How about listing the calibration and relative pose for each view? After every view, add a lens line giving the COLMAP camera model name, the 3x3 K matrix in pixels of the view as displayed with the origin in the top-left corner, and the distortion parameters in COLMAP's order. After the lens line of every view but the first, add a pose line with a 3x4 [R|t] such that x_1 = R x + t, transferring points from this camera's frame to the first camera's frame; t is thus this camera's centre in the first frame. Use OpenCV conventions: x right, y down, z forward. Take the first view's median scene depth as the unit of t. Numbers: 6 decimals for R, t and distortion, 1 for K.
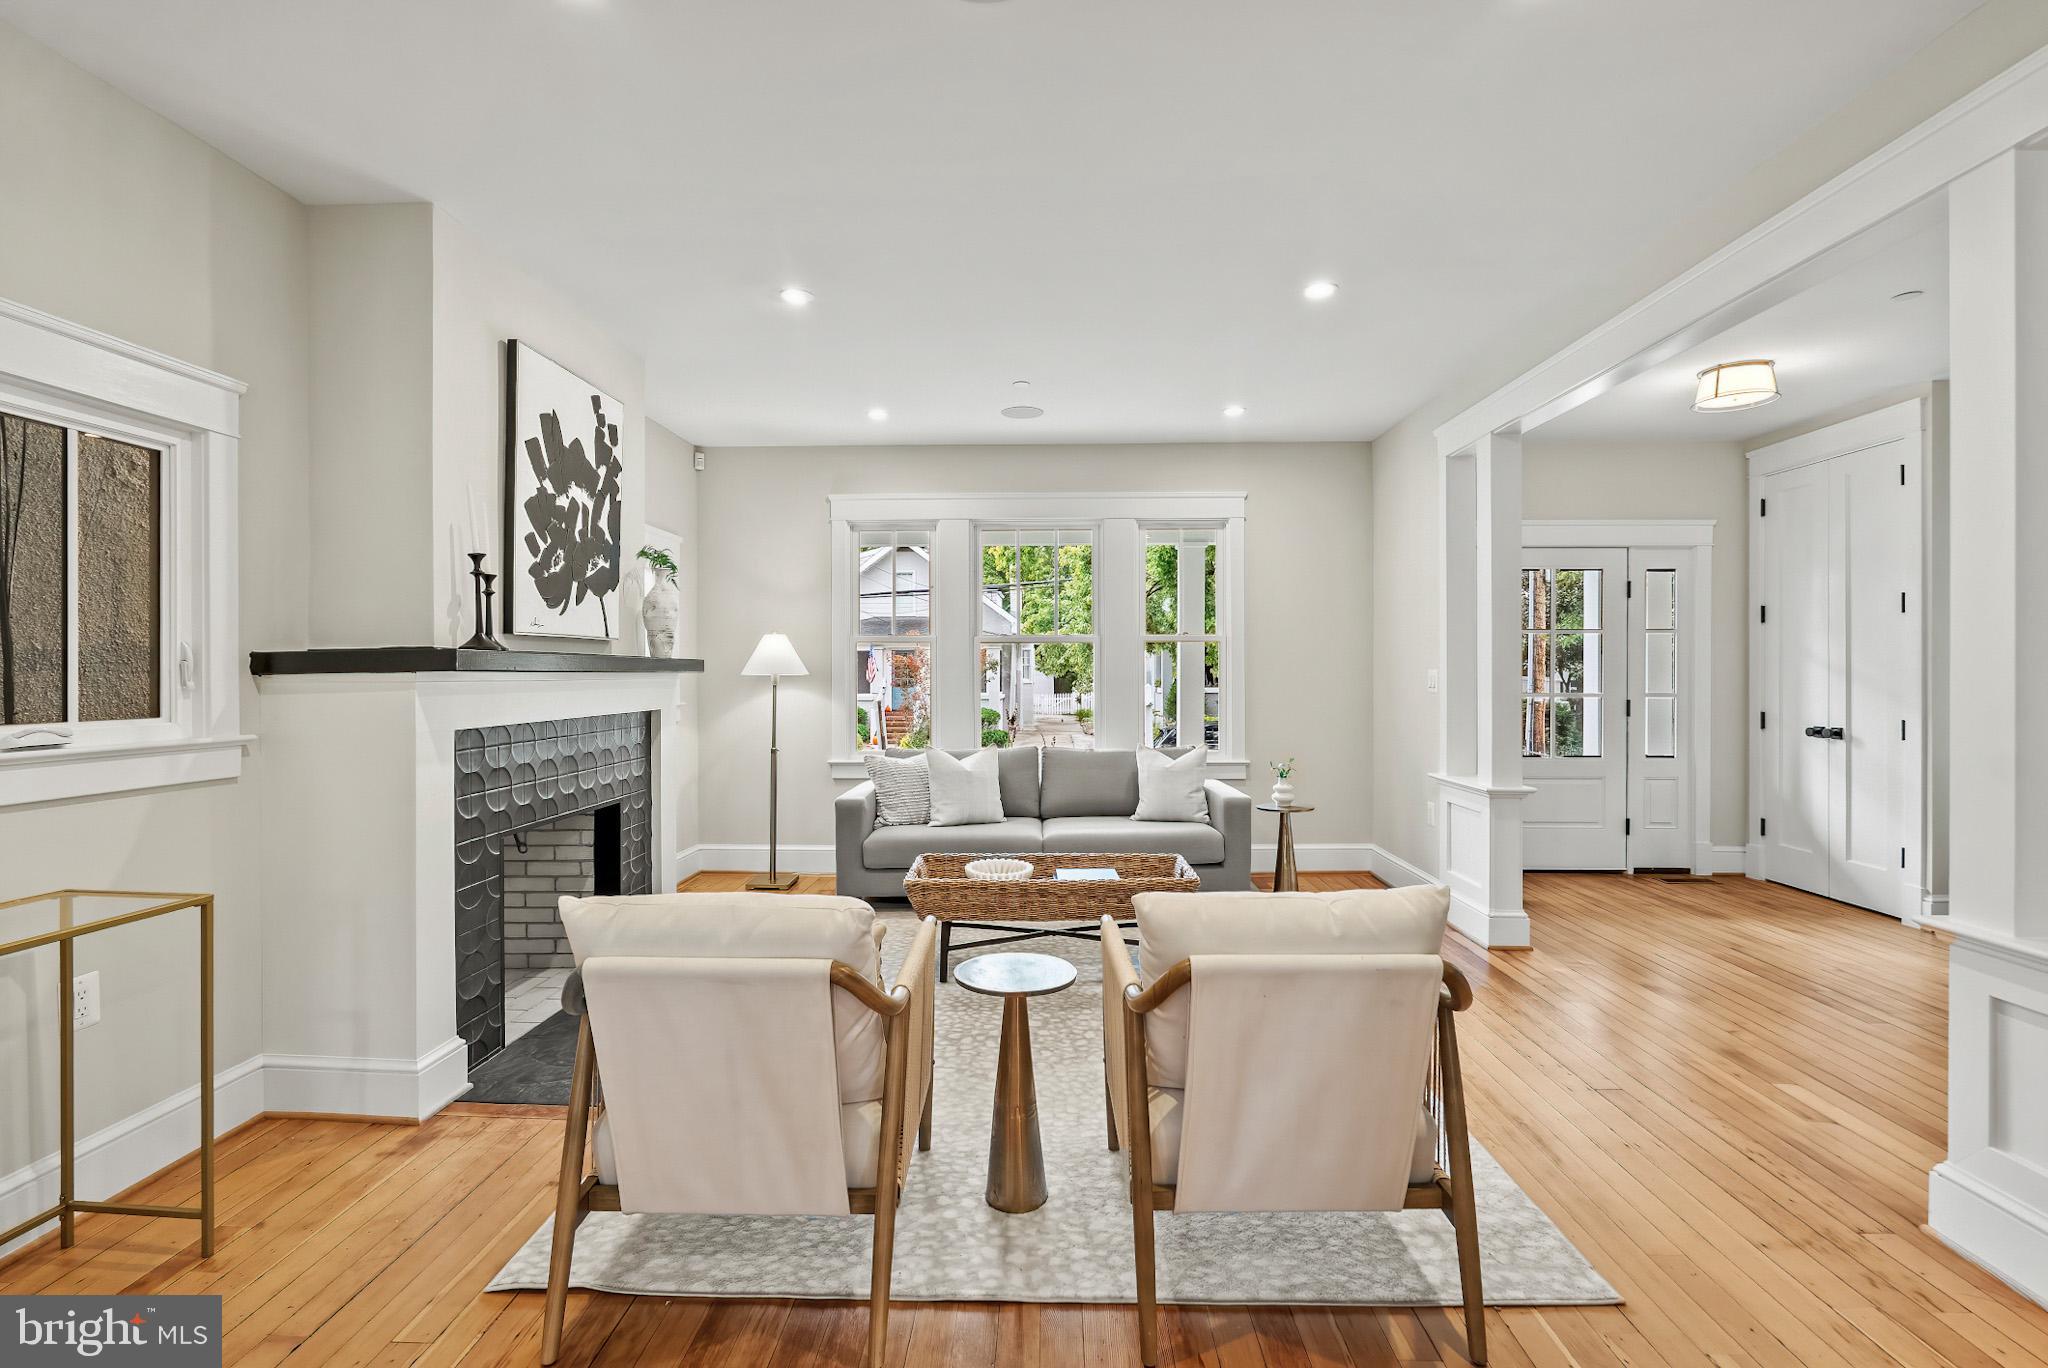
lens RADIAL K [[912.6, 0, 1024.8], [0, 912.6, 674.8], [0, 0, 1]] dist [-0.003055, 0.000264]
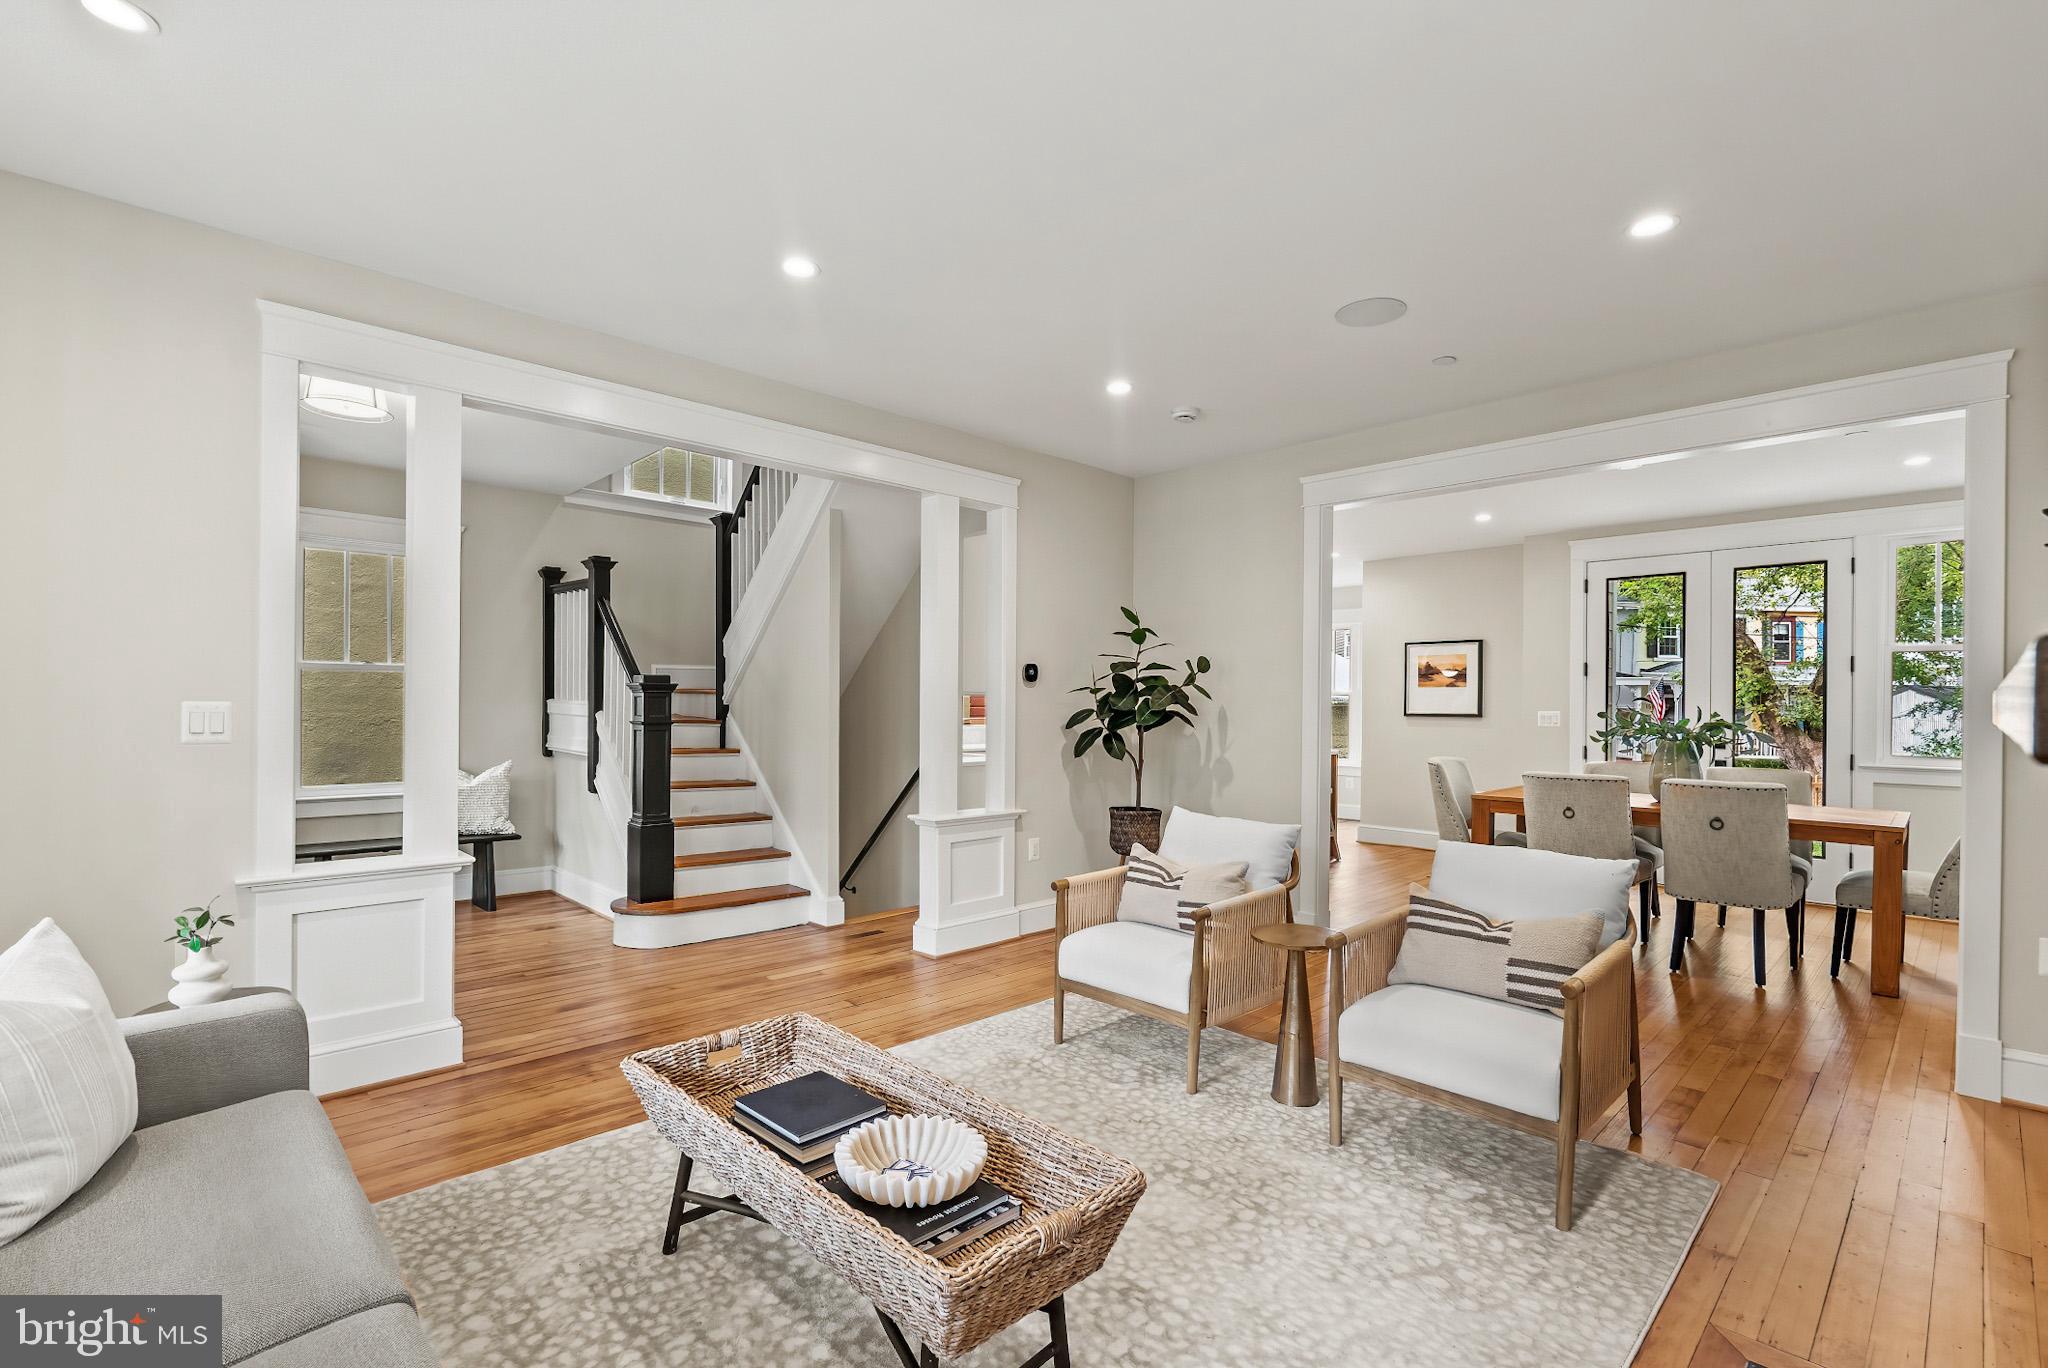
lens RADIAL K [[927.0, 0, 1009.4], [0, 927.0, 707.5], [0, 0, 1]] dist [-0.002528, -0.000176]
pose [[-0.705438, -0.008798, 0.708717, -0.427478], [-0.005245, 0.999960, 0.007193, -0.013375], [-0.708753, 0.001357, -0.705456, 1.416971]]
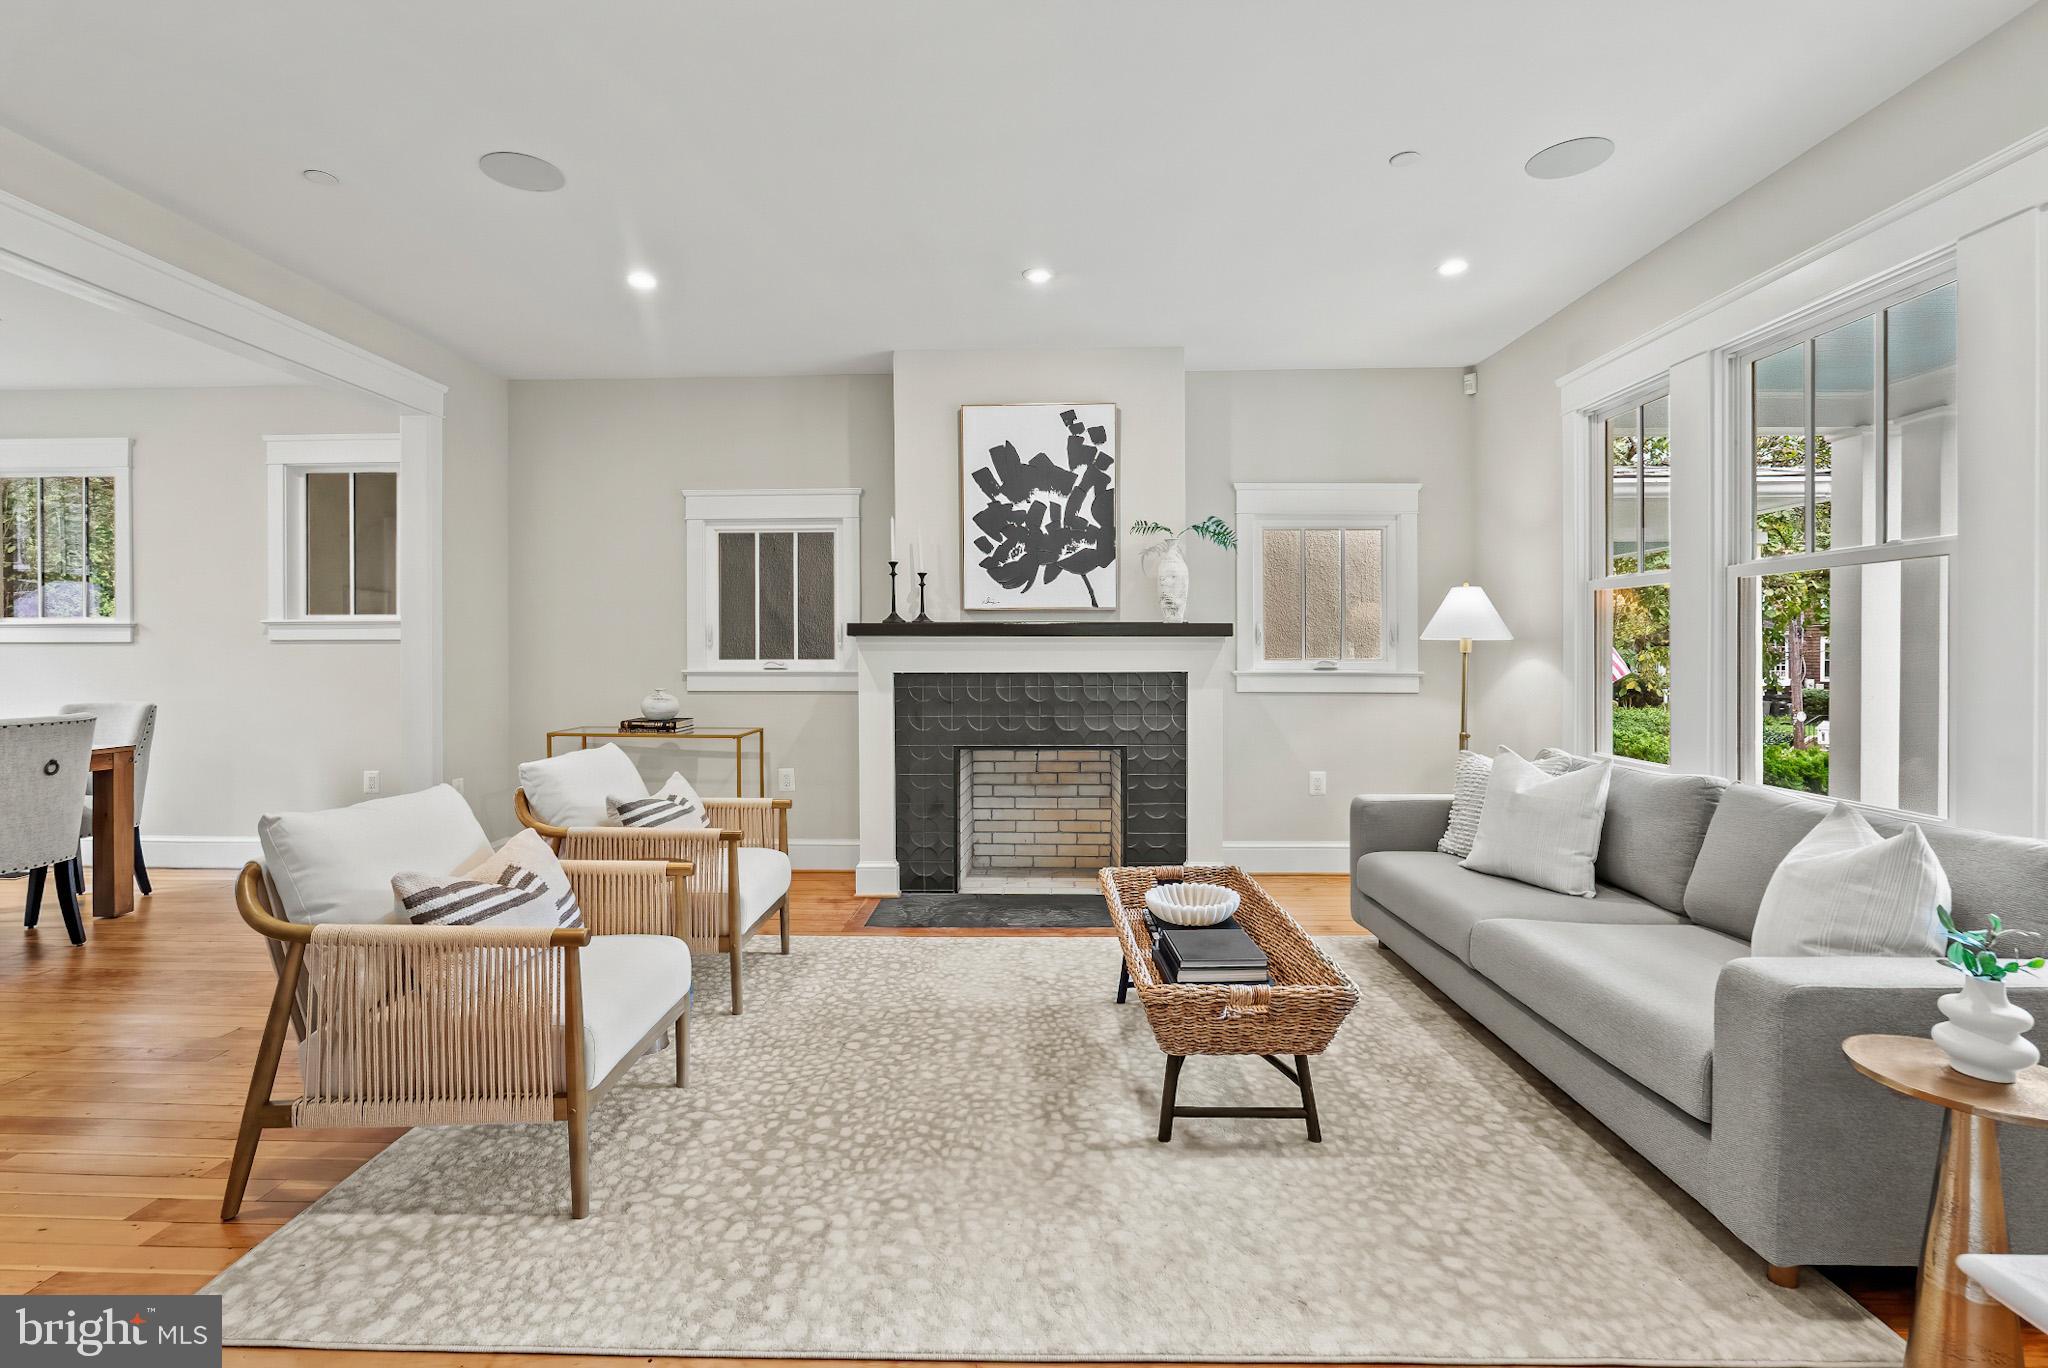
lens RADIAL K [[927.2, 0, 1020.1], [0, 927.2, 650.7], [0, 0, 1]] dist [-0.004620, 0.000048]
pose [[0.002251, 0.005526, -0.999982, 0.787914], [-0.001858, 0.999983, 0.005521, 0.009960], [0.999996, 0.001845, 0.002261, 0.943055]]
